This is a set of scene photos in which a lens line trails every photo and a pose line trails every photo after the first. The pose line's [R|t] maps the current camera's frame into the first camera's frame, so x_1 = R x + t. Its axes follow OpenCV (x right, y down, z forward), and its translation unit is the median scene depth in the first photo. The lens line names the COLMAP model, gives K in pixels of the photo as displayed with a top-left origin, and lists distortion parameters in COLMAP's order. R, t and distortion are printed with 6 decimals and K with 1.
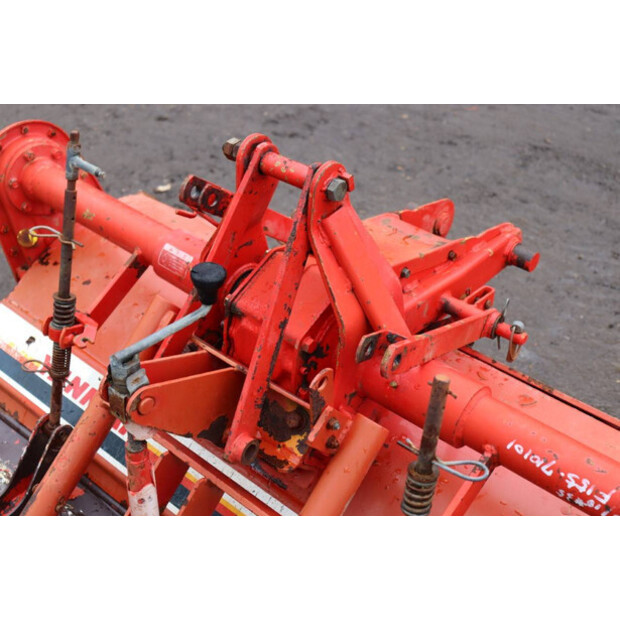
lens RADIAL K [[829.7, 0, 310.0], [0, 829.7, 310.0], [0, 0, 1]] dist [0.082541, -0.022300]
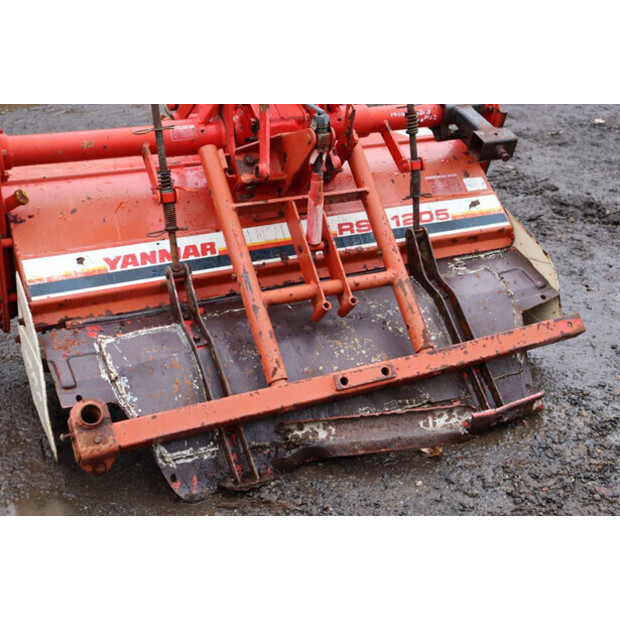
lens RADIAL K [[859.4, 0, 310.0], [0, 859.4, 310.0], [0, 0, 1]] dist [0.070136, -0.022796]
pose [[0.404959, -0.437021, 0.803132, -1.721125], [0.509253, 0.837329, 0.198851, 0.020905], [-0.759388, 0.328471, 0.561638, 0.014539]]
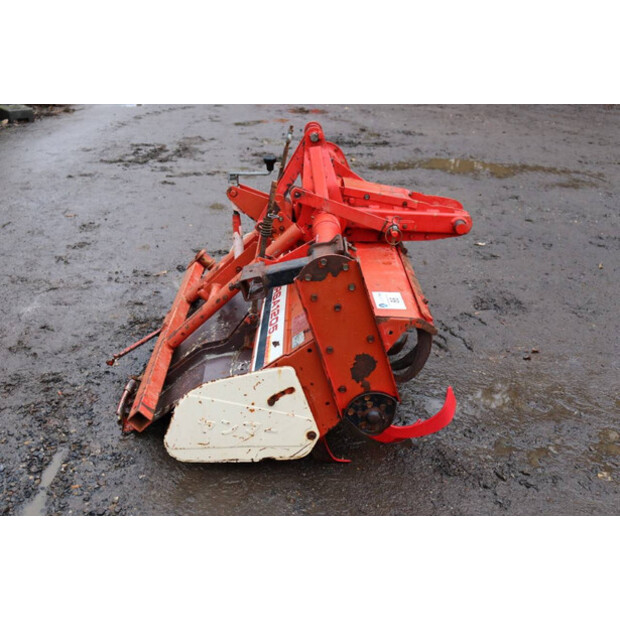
lens RADIAL K [[681.6, 0, 310.0], [0, 681.6, 310.0], [0, 0, 1]] dist [-0.018357, -0.010272]
pose [[0.654557, 0.279835, -0.702316, 1.493615], [-0.407552, 0.913041, -0.016040, 0.350464], [0.636755, 0.296729, 0.711685, -0.347454]]
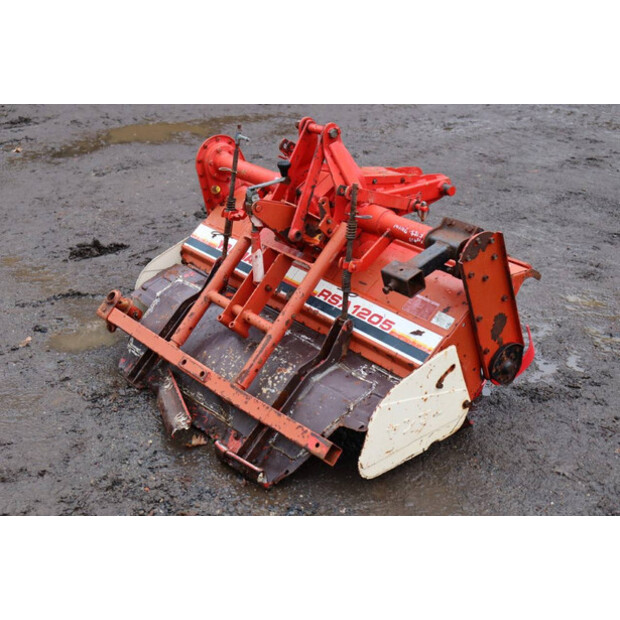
lens RADIAL K [[924.4, 0, 310.0], [0, 924.4, 310.0], [0, 0, 1]] dist [0.093602, 0.027357]
pose [[0.980462, 0.012729, -0.196294, 0.474755], [-0.044700, 0.986215, -0.159317, 0.767093], [0.191560, 0.164978, 0.967516, -1.542444]]
